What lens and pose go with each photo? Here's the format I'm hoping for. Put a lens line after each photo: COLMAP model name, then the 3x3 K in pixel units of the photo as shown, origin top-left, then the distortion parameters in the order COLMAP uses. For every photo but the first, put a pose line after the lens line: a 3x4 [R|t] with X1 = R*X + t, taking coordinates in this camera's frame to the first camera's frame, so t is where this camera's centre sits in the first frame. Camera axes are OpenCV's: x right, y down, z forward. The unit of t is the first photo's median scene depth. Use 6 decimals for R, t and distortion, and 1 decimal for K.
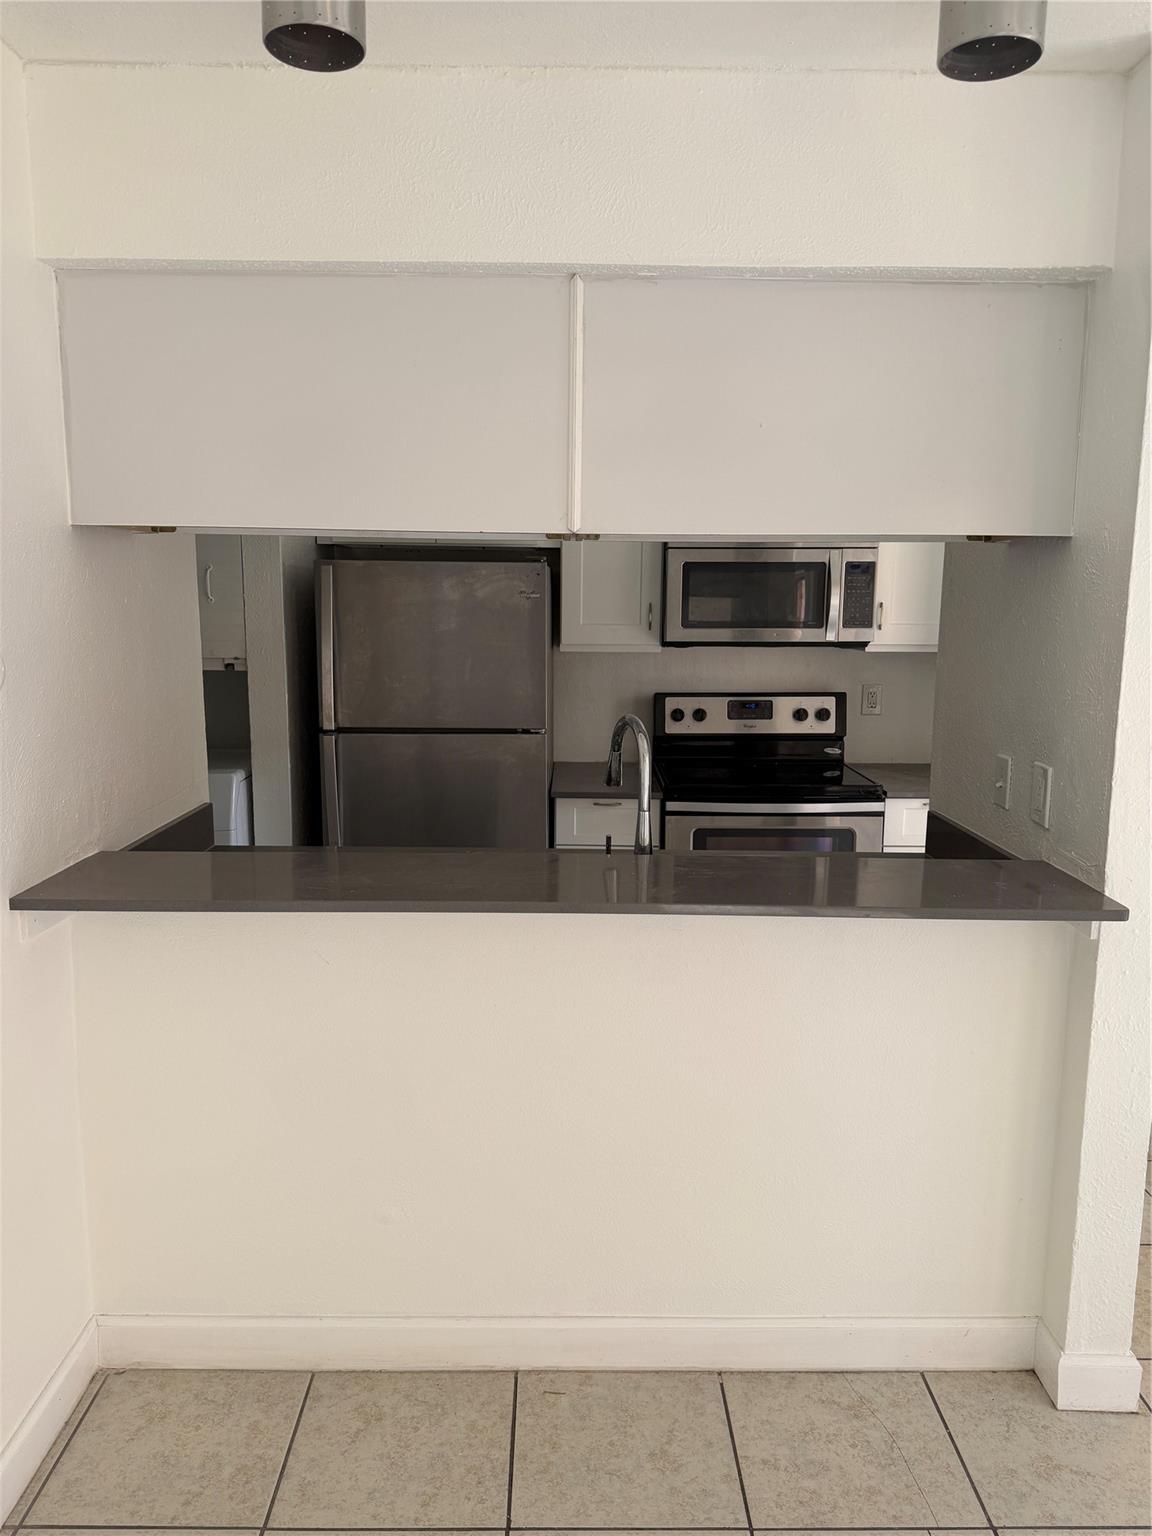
lens RADIAL K [[1072.4, 0, 564.0], [0, 1072.4, 779.9], [0, 0, 1]] dist [0.003901, -0.014048]
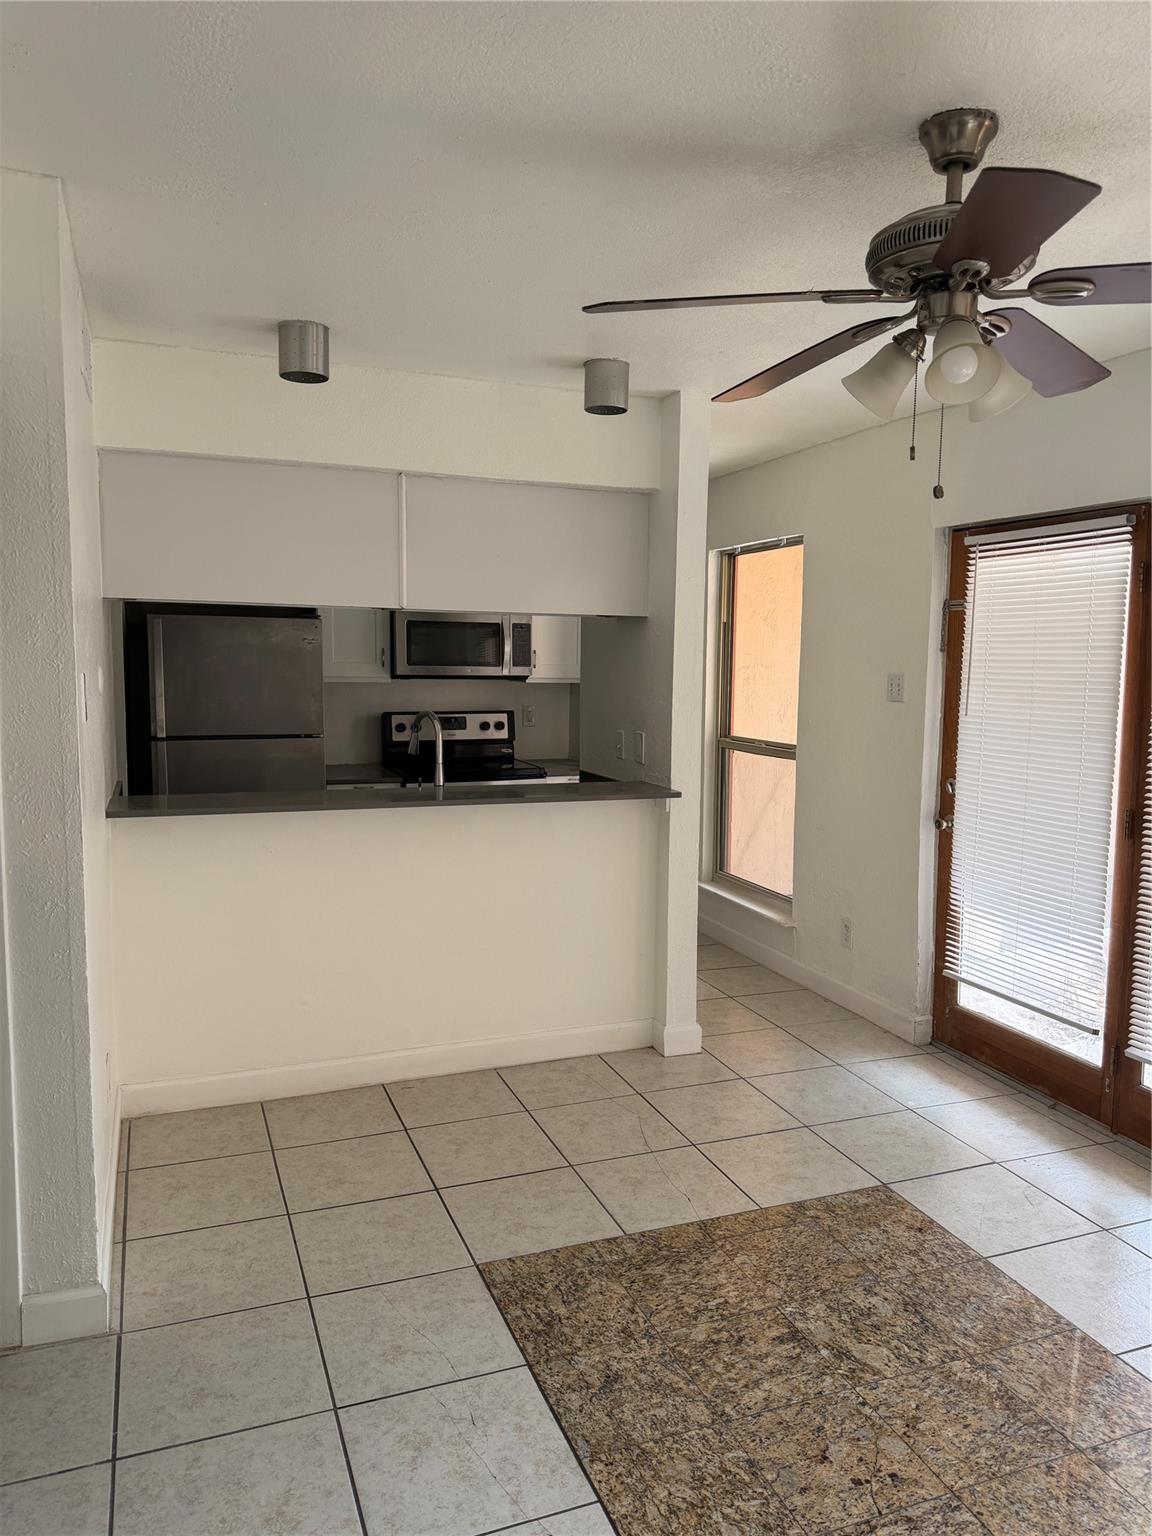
lens RADIAL K [[1072.4, 0, 580.1], [0, 1072.4, 769.1], [0, 0, 1]] dist [0.003901, -0.014048]
pose [[0.931868, -0.028734, 0.361657, -0.200978], [0.048395, 0.997795, -0.045422, 0.075137], [-0.359554, 0.059830, 0.931204, -0.427376]]
